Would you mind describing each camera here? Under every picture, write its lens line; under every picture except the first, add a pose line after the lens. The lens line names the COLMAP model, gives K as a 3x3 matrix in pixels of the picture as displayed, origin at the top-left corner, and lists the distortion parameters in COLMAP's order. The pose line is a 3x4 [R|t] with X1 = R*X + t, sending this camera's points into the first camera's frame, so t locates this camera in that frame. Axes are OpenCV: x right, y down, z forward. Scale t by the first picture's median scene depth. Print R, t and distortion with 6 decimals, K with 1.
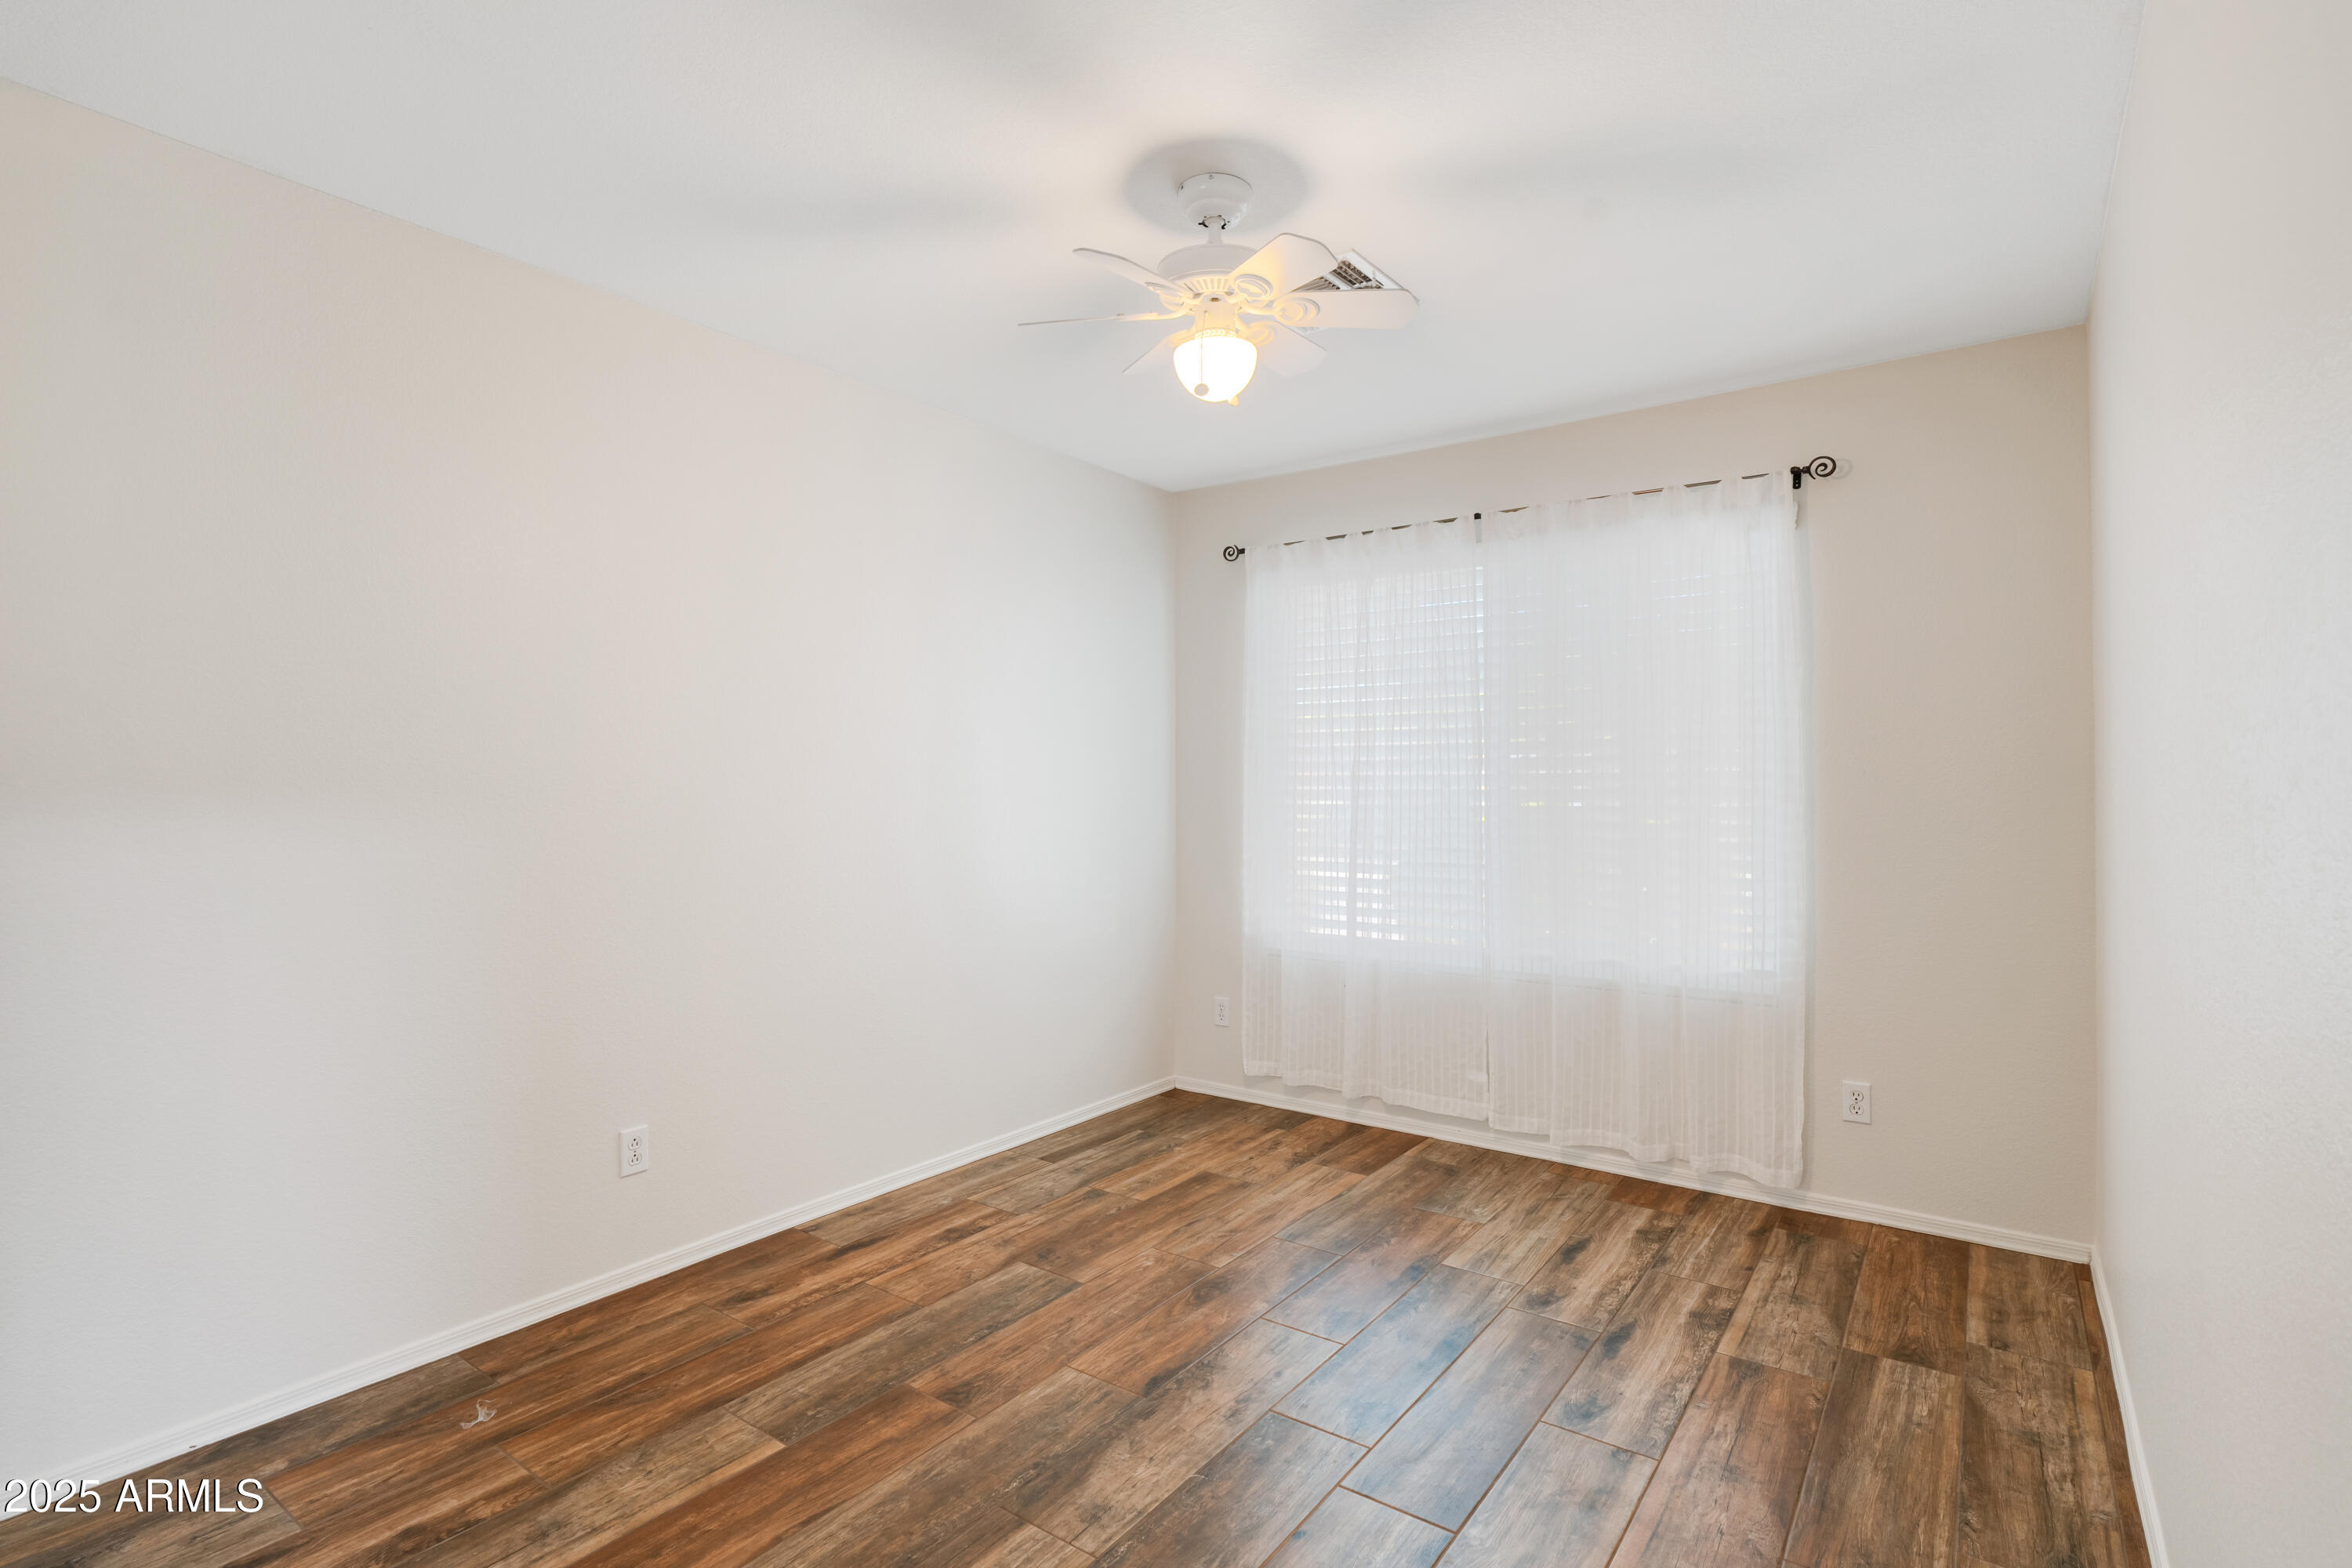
lens RADIAL K [[1140.3, 0, 1171.8], [0, 1140.3, 787.9], [0, 0, 1]] dist [0.001121, 0.000551]
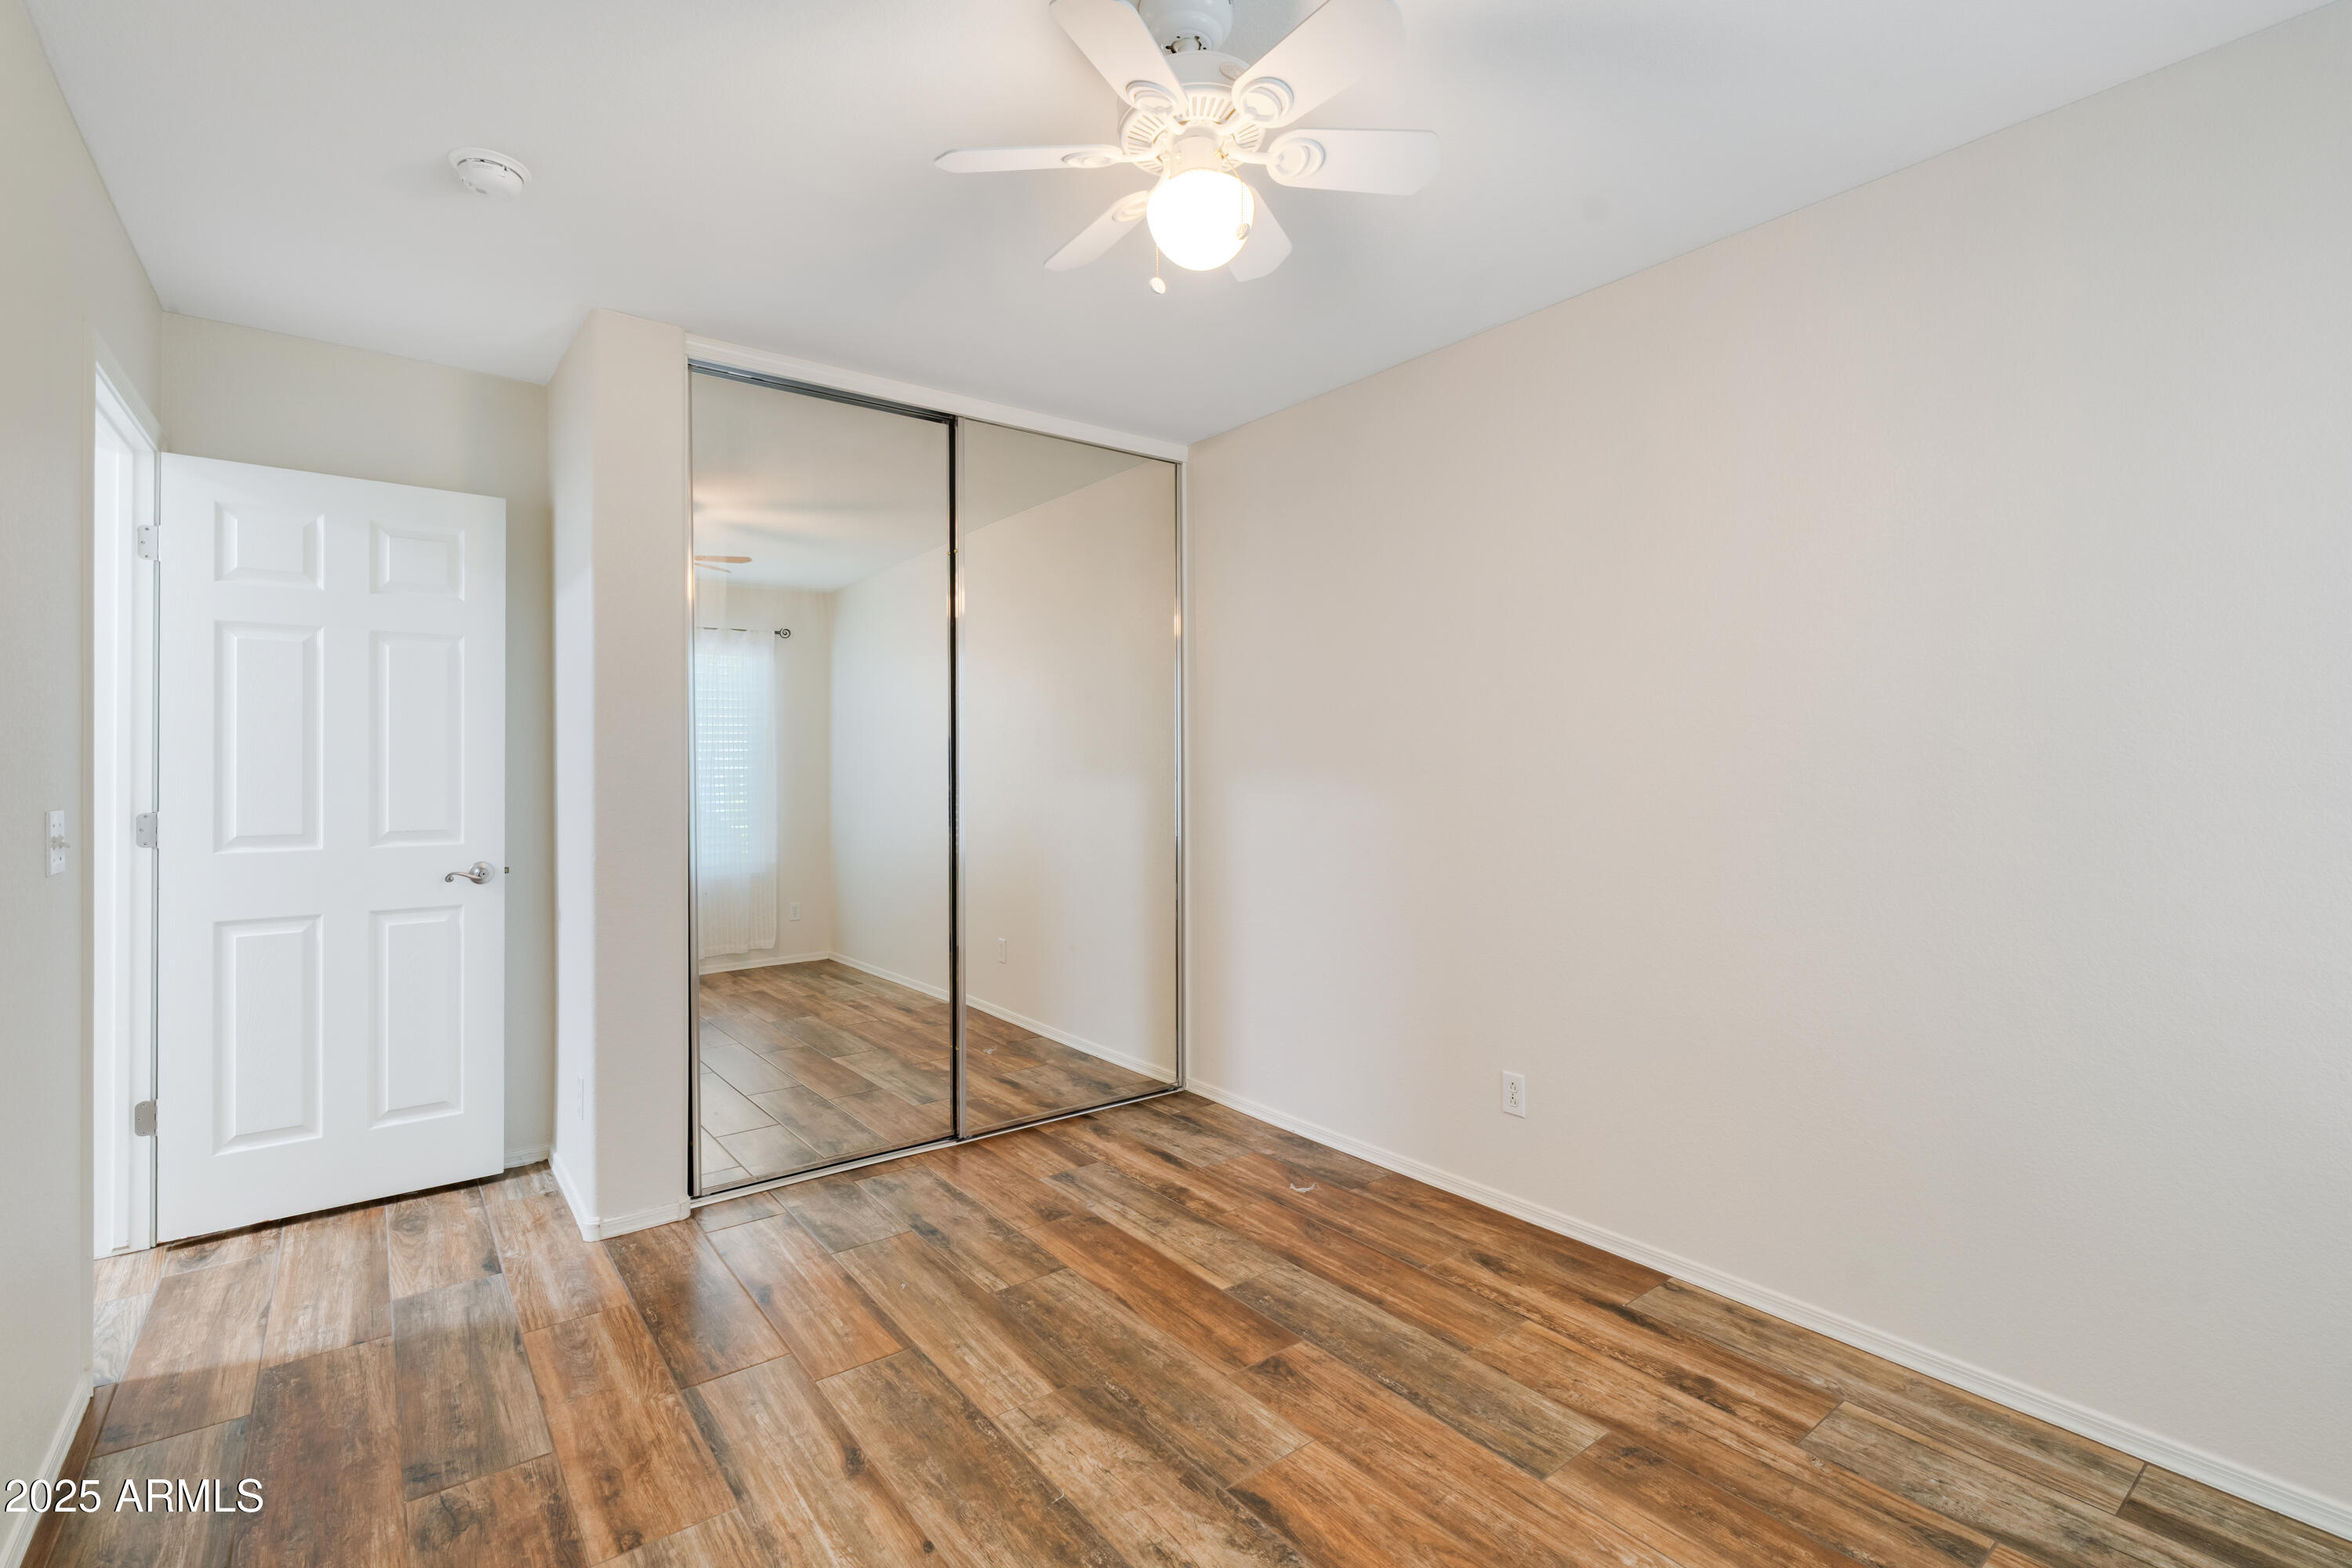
lens RADIAL K [[1066.8, 0, 1171.4], [0, 1066.8, 771.1], [0, 0, 1]] dist [-0.003454, 0.001391]
pose [[-0.287770, 0.005655, -0.957683, 0.659051], [0.004025, 0.999981, 0.004695, -0.001309], [0.957691, -0.002504, -0.287788, 1.056526]]
